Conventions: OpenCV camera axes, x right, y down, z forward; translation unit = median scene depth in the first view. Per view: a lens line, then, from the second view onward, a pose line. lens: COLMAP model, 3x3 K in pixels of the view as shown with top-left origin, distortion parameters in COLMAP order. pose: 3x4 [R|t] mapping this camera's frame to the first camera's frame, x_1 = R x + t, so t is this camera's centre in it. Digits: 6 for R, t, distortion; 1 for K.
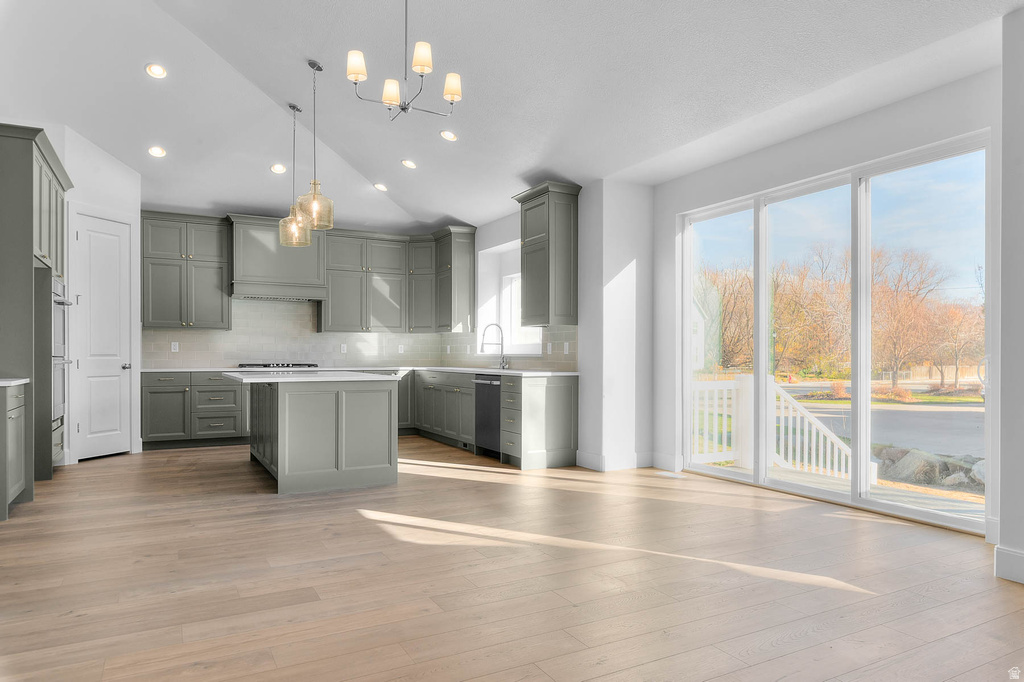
lens RADIAL K [[661.8, 0, 525.8], [0, 661.8, 358.2], [0, 0, 1]] dist [-0.000220, 0.000617]
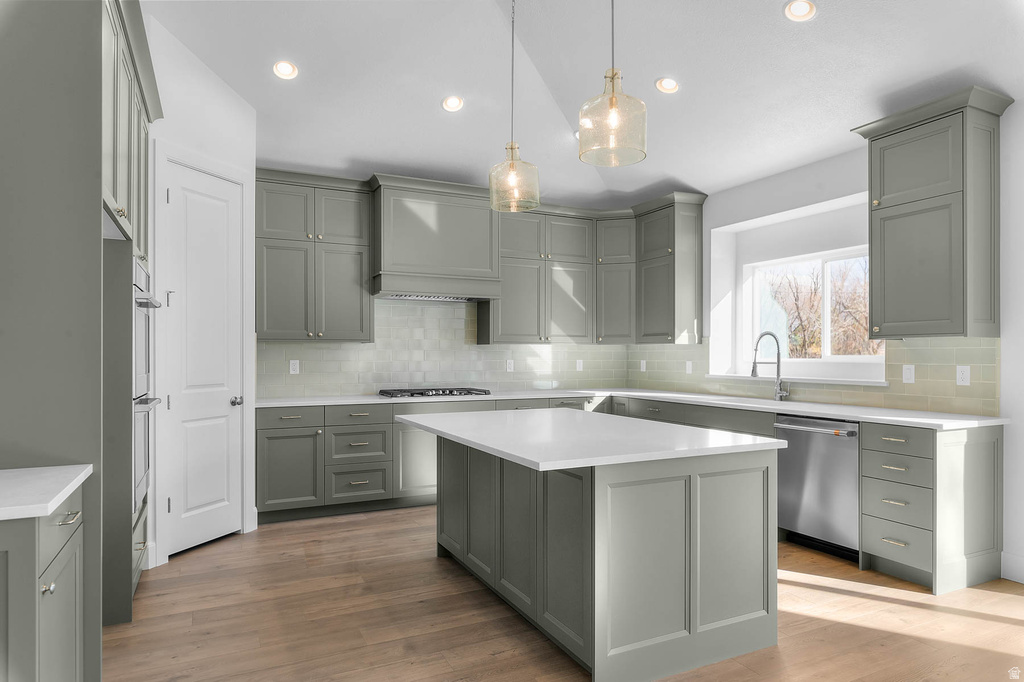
lens RADIAL K [[624.6, 0, 519.5], [0, 624.6, 353.2], [0, 0, 1]] dist [-0.001001, -0.001378]
pose [[0.998952, -0.001730, -0.045740, -0.279936], [0.001410, 0.999974, -0.007015, -0.028416], [0.045751, 0.006943, 0.998929, 0.374321]]
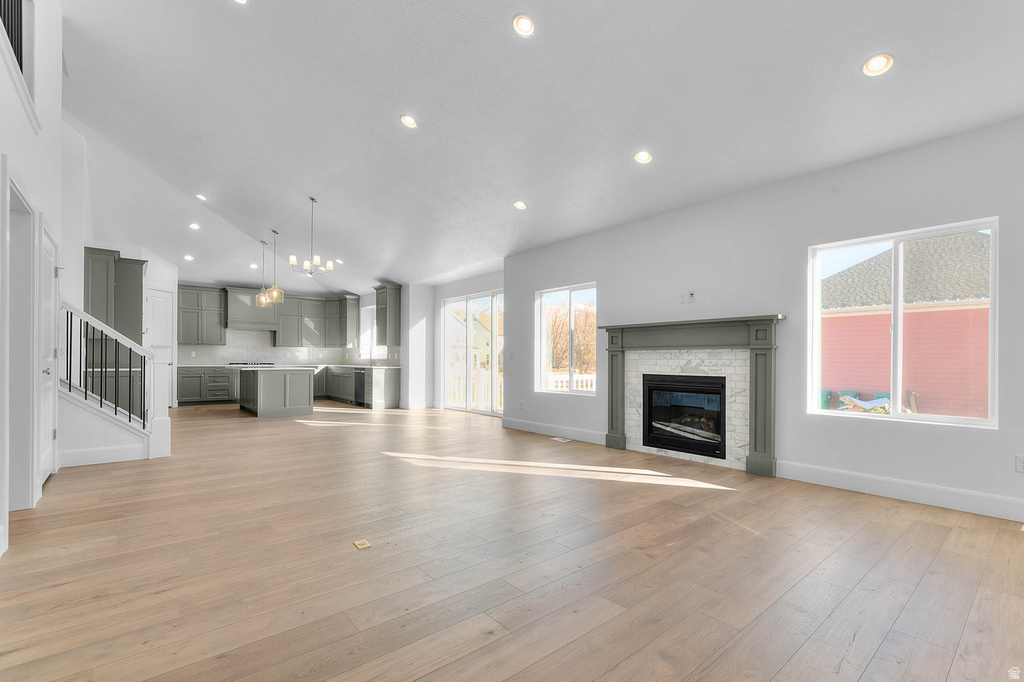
lens RADIAL K [[451.2, 0, 519.3], [0, 451.2, 359.2], [0, 0, 1]] dist [0.001996, 0.000251]
pose [[0.979337, 0.005321, 0.202164, 0.143343], [-0.004106, 0.999971, -0.006427, 0.003022], [-0.202192, 0.005464, 0.979331, -0.515041]]
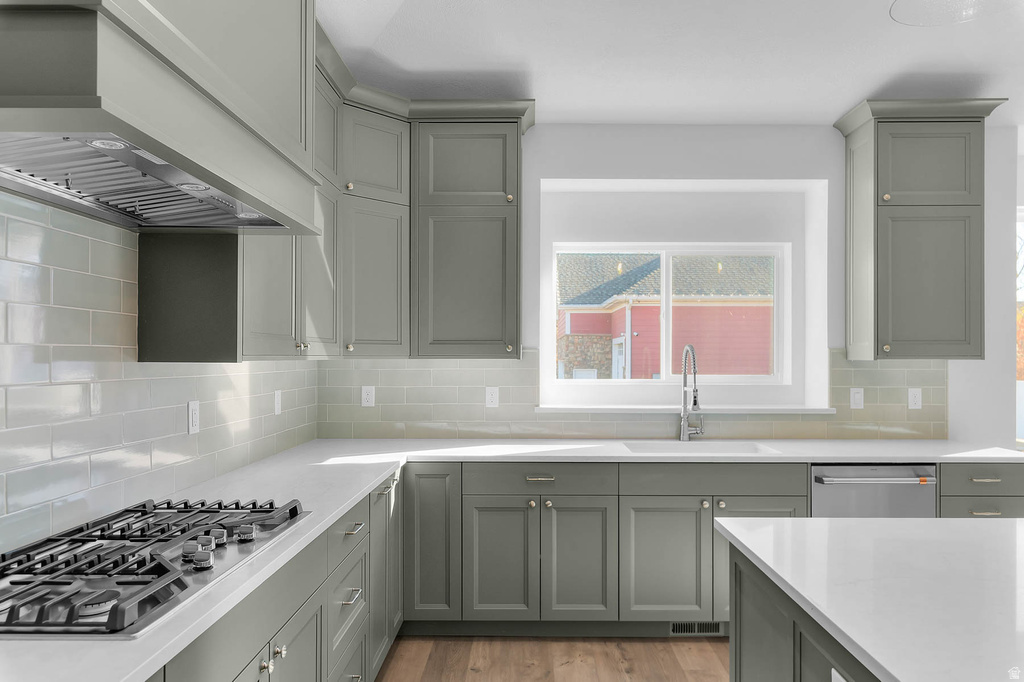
lens RADIAL K [[661.8, 0, 525.8], [0, 661.8, 358.2], [0, 0, 1]] dist [-0.000220, 0.000617]
pose [[0.488059, -0.004131, 0.872801, -0.533037], [0.004278, 0.999988, 0.002341, -0.046748], [-0.872800, 0.002591, 0.488071, 0.902804]]
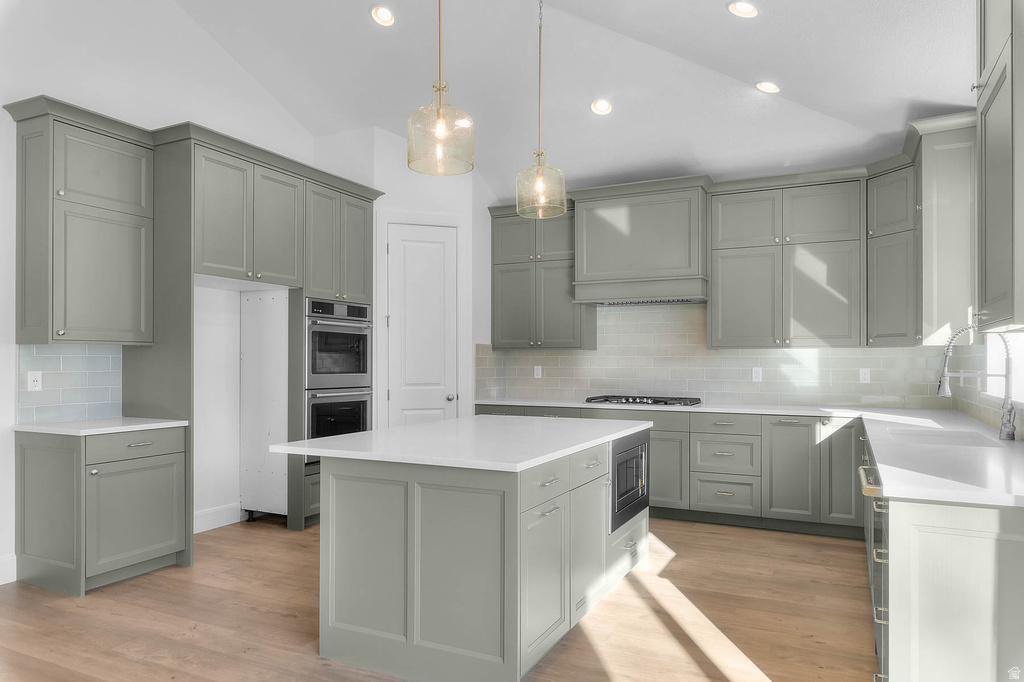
lens RADIAL K [[661.8, 0, 525.8], [0, 661.8, 358.2], [0, 0, 1]] dist [-0.000220, 0.000617]
pose [[0.575172, -0.004884, -0.818018, 0.127098], [-0.003221, 0.999961, -0.008234, -0.028718], [0.818027, 0.007371, 0.575133, 0.563016]]
